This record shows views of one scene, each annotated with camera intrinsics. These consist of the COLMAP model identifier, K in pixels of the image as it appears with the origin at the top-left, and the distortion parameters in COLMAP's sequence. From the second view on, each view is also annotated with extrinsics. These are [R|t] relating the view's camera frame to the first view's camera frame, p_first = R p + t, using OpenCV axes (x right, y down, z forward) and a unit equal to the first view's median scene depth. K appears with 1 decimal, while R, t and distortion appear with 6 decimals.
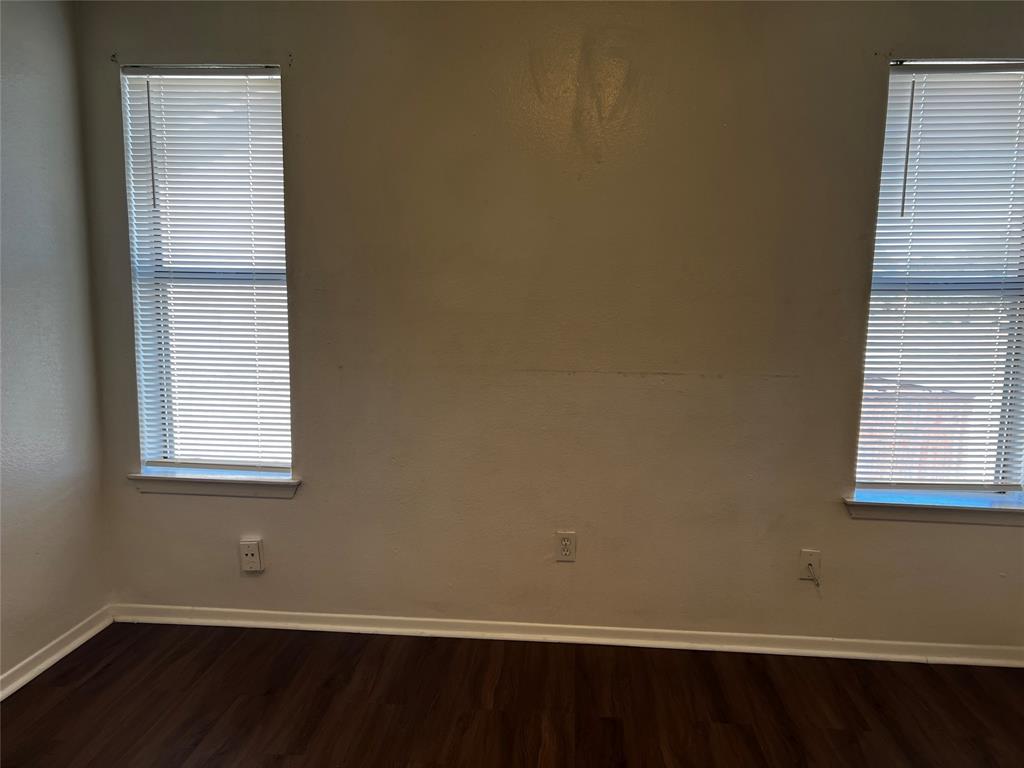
lens RADIAL K [[771.9, 0, 512.4], [0, 771.9, 383.0], [0, 0, 1]] dist [0.046956, -0.050905]
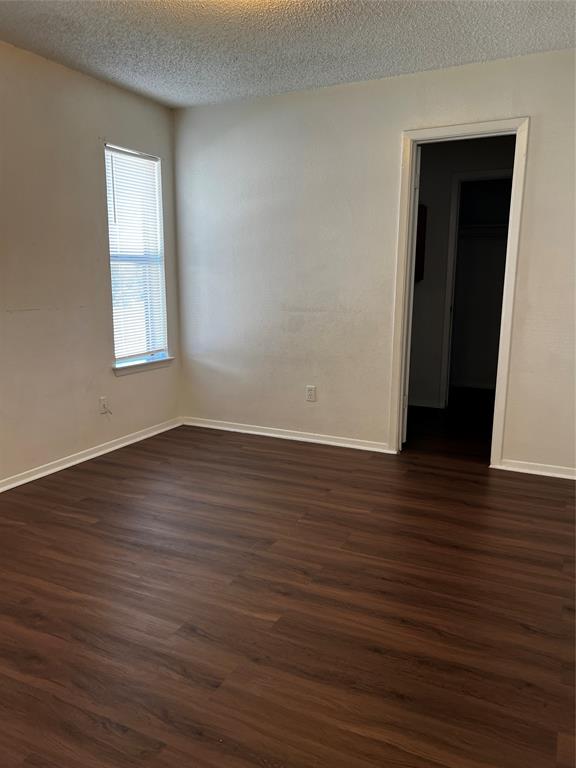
lens RADIAL K [[579.0, 0, 288.3], [0, 579.0, 387.0], [0, 0, 1]] dist [0.046956, -0.050905]
pose [[0.361706, -0.187503, 0.913242, -0.769494], [0.123466, 0.980573, 0.152426, 0.027948], [-0.924081, 0.057621, 0.377829, 0.035947]]
